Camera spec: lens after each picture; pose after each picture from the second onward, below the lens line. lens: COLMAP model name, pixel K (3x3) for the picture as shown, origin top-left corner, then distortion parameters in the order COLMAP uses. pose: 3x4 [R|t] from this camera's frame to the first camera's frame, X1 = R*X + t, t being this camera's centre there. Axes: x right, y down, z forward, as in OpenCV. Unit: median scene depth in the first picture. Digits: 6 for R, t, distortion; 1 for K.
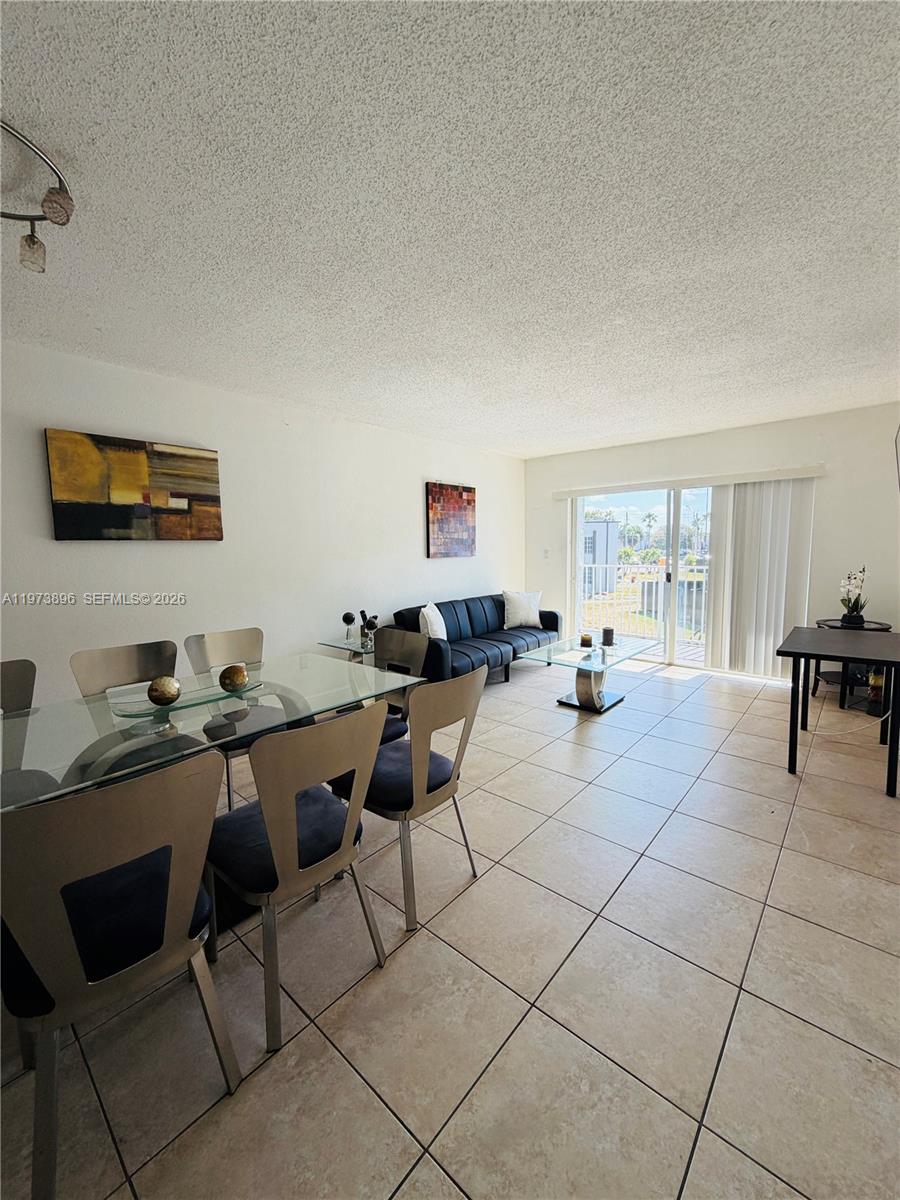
lens RADIAL K [[478.1, 0, 450.0], [0, 478.1, 600.0], [0, 0, 1]] dist [-0.001674, 0.000261]
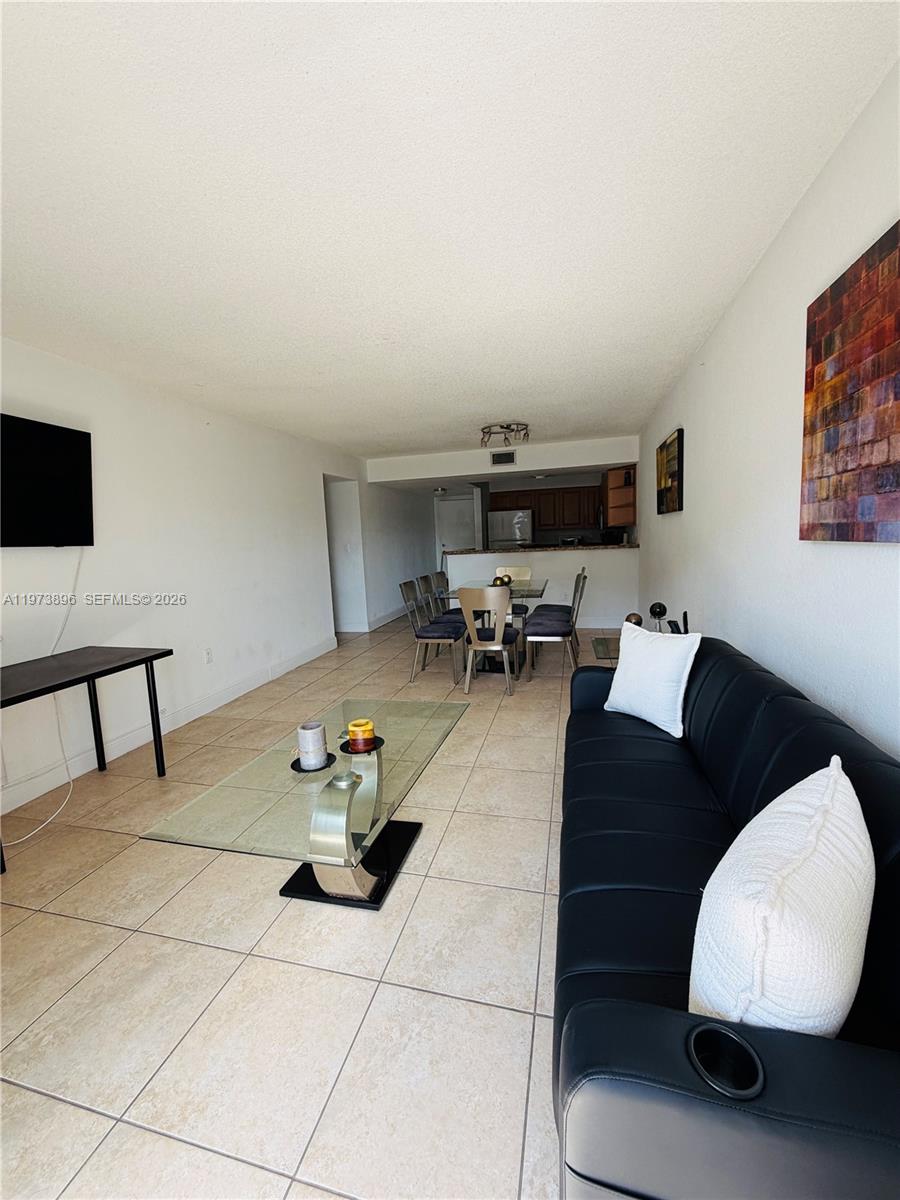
lens RADIAL K [[478.1, 0, 450.0], [0, 478.1, 600.0], [0, 0, 1]] dist [-0.001674, 0.000261]
pose [[-0.892430, 0.112406, -0.436959, 0.362946], [0.006386, 0.971519, 0.236877, -0.139458], [0.451140, 0.208606, -0.867731, 1.292369]]
